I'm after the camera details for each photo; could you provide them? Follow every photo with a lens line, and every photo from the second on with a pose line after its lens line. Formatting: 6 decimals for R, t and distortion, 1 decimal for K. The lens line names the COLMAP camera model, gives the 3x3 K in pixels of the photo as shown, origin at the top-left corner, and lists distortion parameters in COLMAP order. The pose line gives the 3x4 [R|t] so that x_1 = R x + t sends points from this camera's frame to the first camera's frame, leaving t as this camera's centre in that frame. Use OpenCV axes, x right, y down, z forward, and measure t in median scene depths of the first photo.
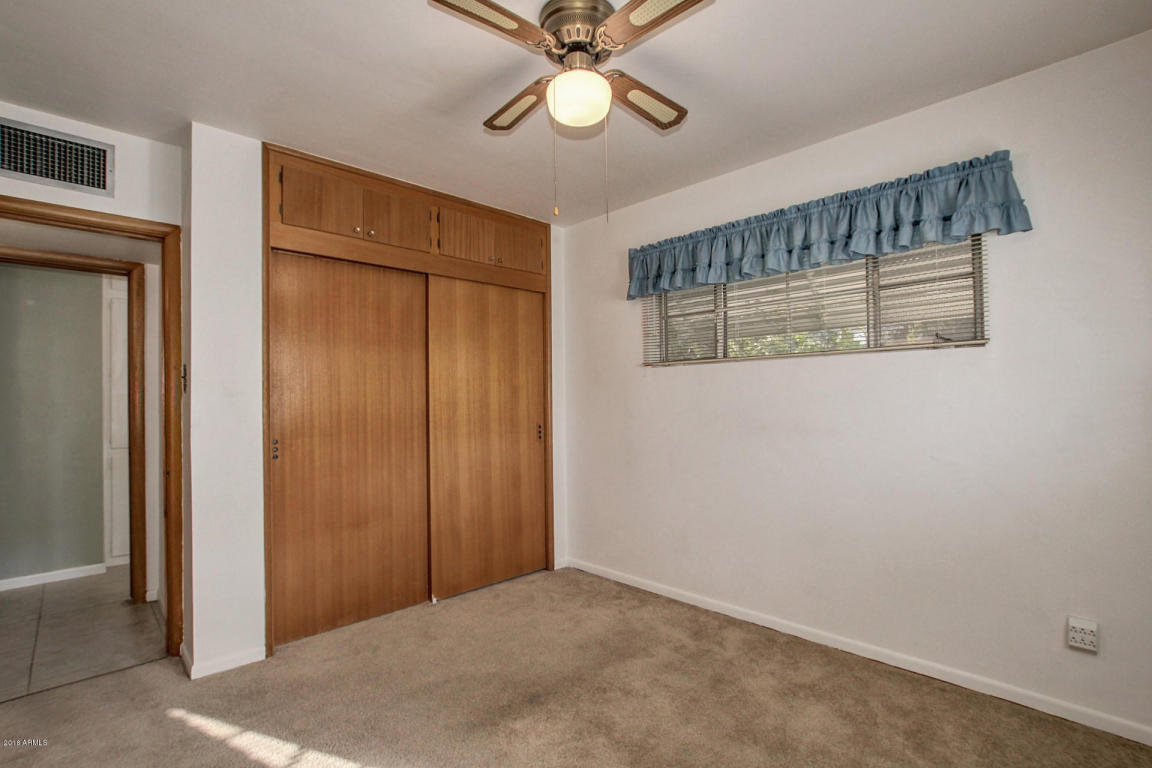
lens RADIAL K [[538.9, 0, 577.4], [0, 538.9, 391.6], [0, 0, 1]] dist [-0.017973, 0.000451]
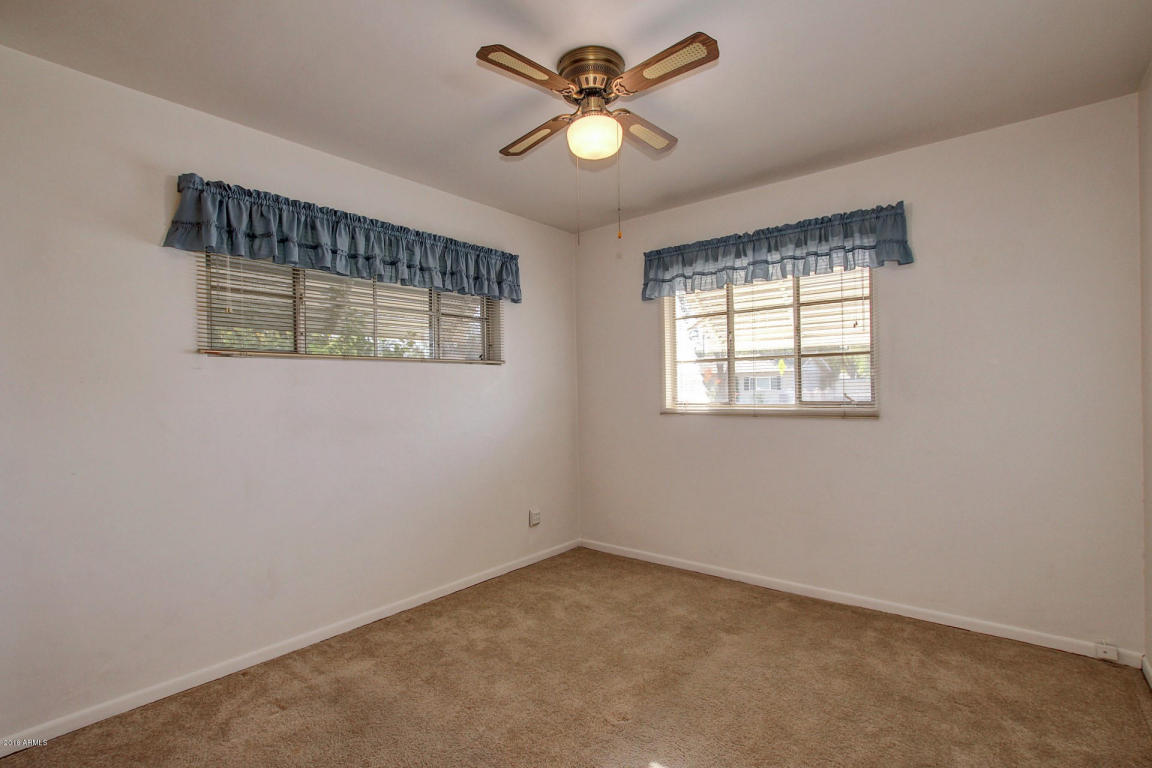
lens RADIAL K [[538.9, 0, 577.4], [0, 538.9, 391.6], [0, 0, 1]] dist [-0.017973, 0.000451]
pose [[-0.110007, 0.014238, 0.993829, -0.743537], [0.009757, 0.999865, -0.013244, 0.018356], [-0.993883, 0.008240, -0.110131, 0.753669]]
